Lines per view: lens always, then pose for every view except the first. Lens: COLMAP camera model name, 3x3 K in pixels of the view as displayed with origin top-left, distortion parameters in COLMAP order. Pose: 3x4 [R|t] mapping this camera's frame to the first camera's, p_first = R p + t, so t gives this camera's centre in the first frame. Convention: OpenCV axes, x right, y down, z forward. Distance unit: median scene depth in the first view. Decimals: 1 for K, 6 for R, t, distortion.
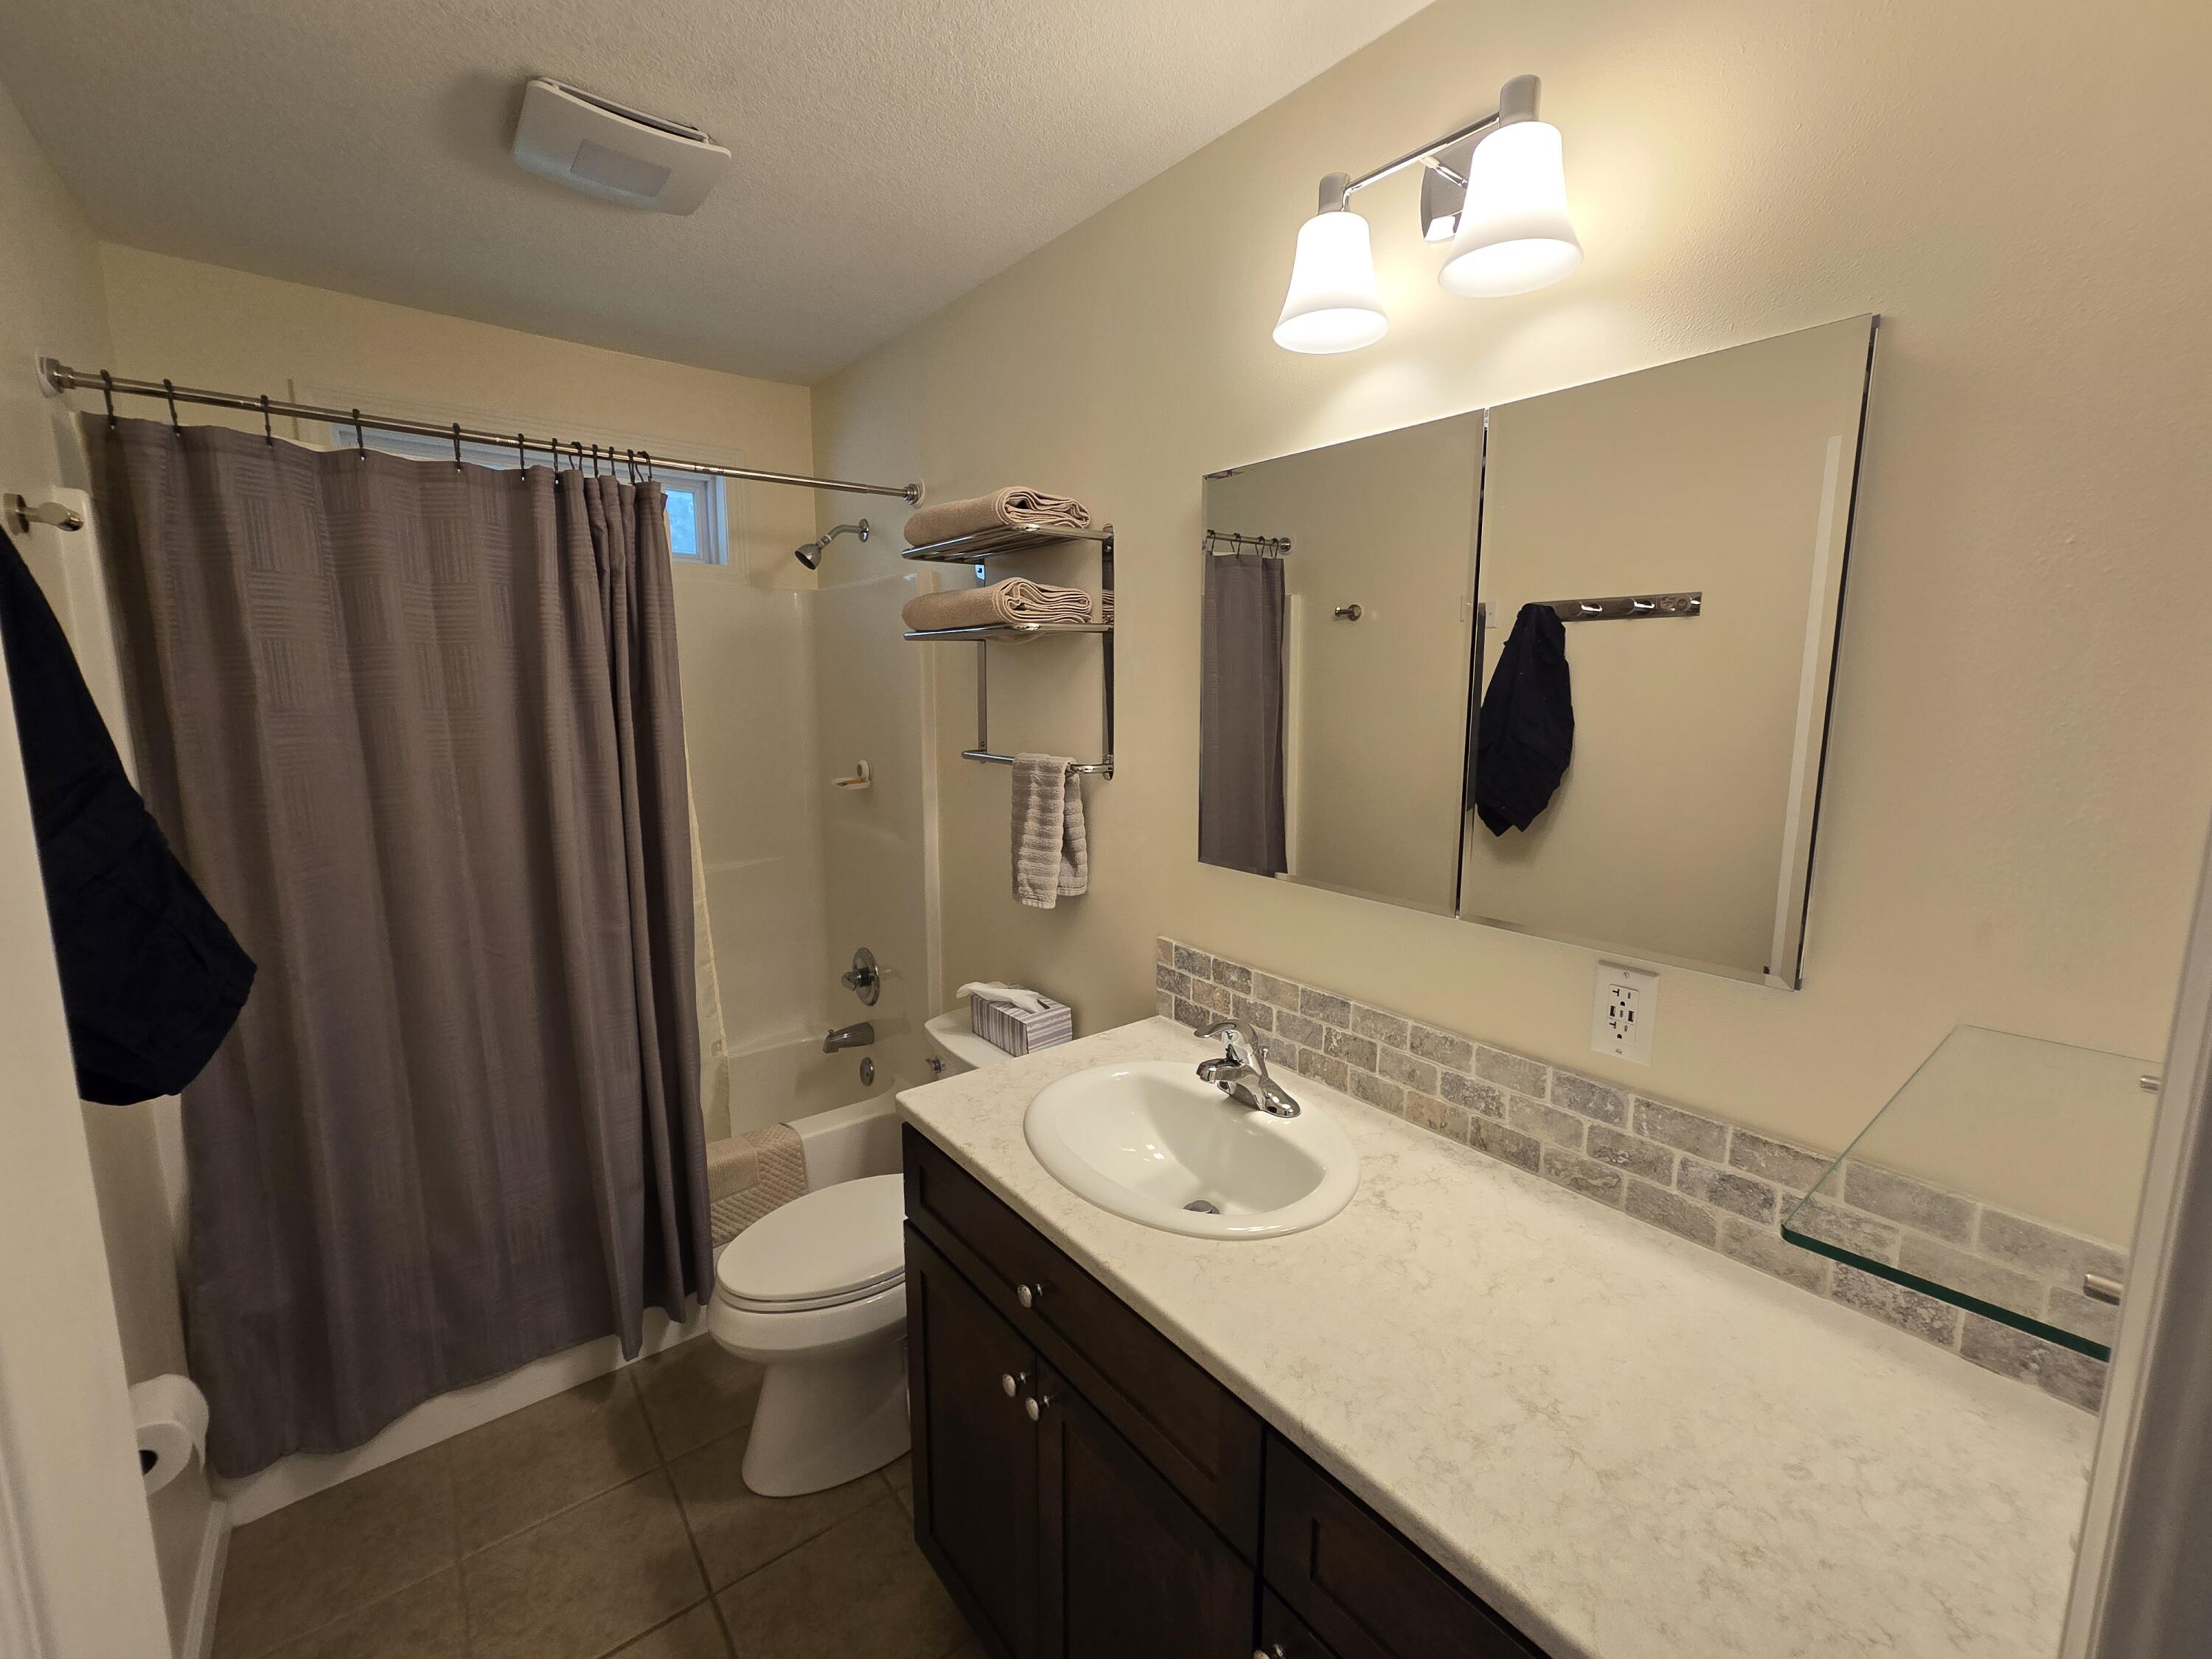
lens RADIAL K [[912.9, 0, 1122.9], [0, 912.9, 823.6], [0, 0, 1]] dist [-0.000927, 0.000342]
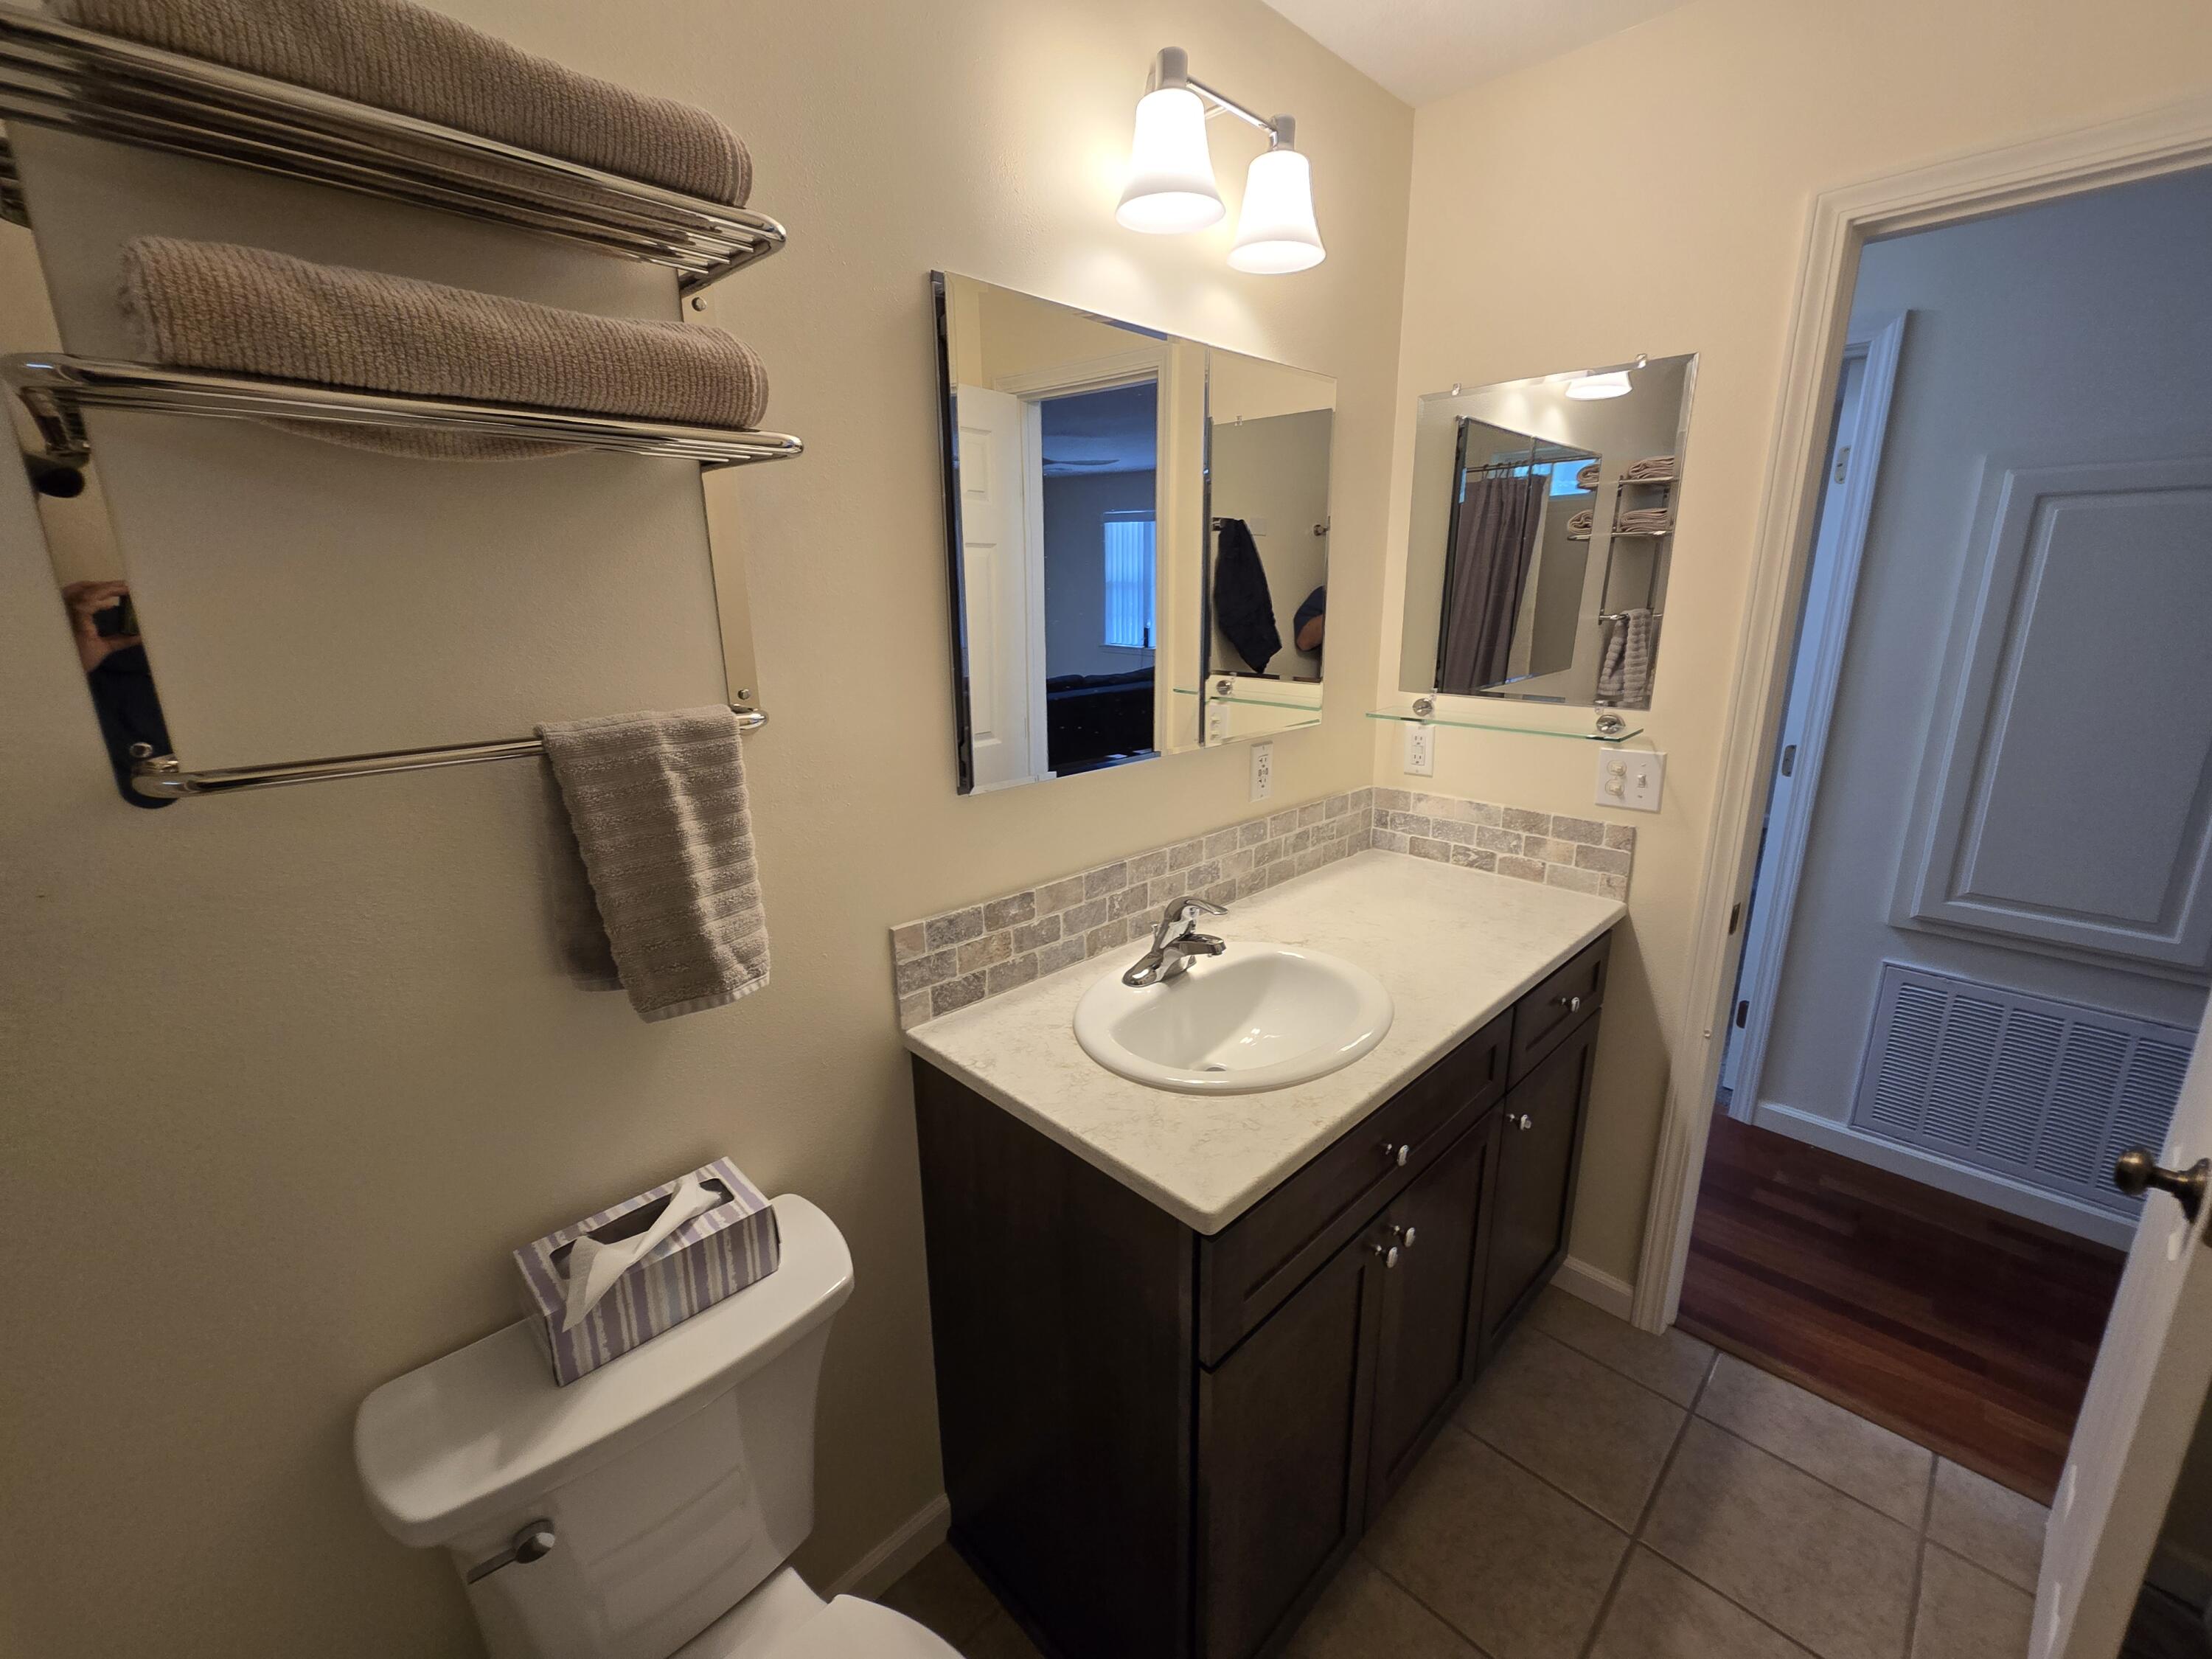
lens RADIAL K [[912.9, 0, 1122.9], [0, 912.9, 823.6], [0, 0, 1]] dist [-0.000927, 0.000342]
pose [[-0.108045, -0.257731, 0.960157, -0.854573], [0.157482, 0.949179, 0.272505, -0.158946], [-0.981593, 0.180650, -0.061966, 1.141474]]
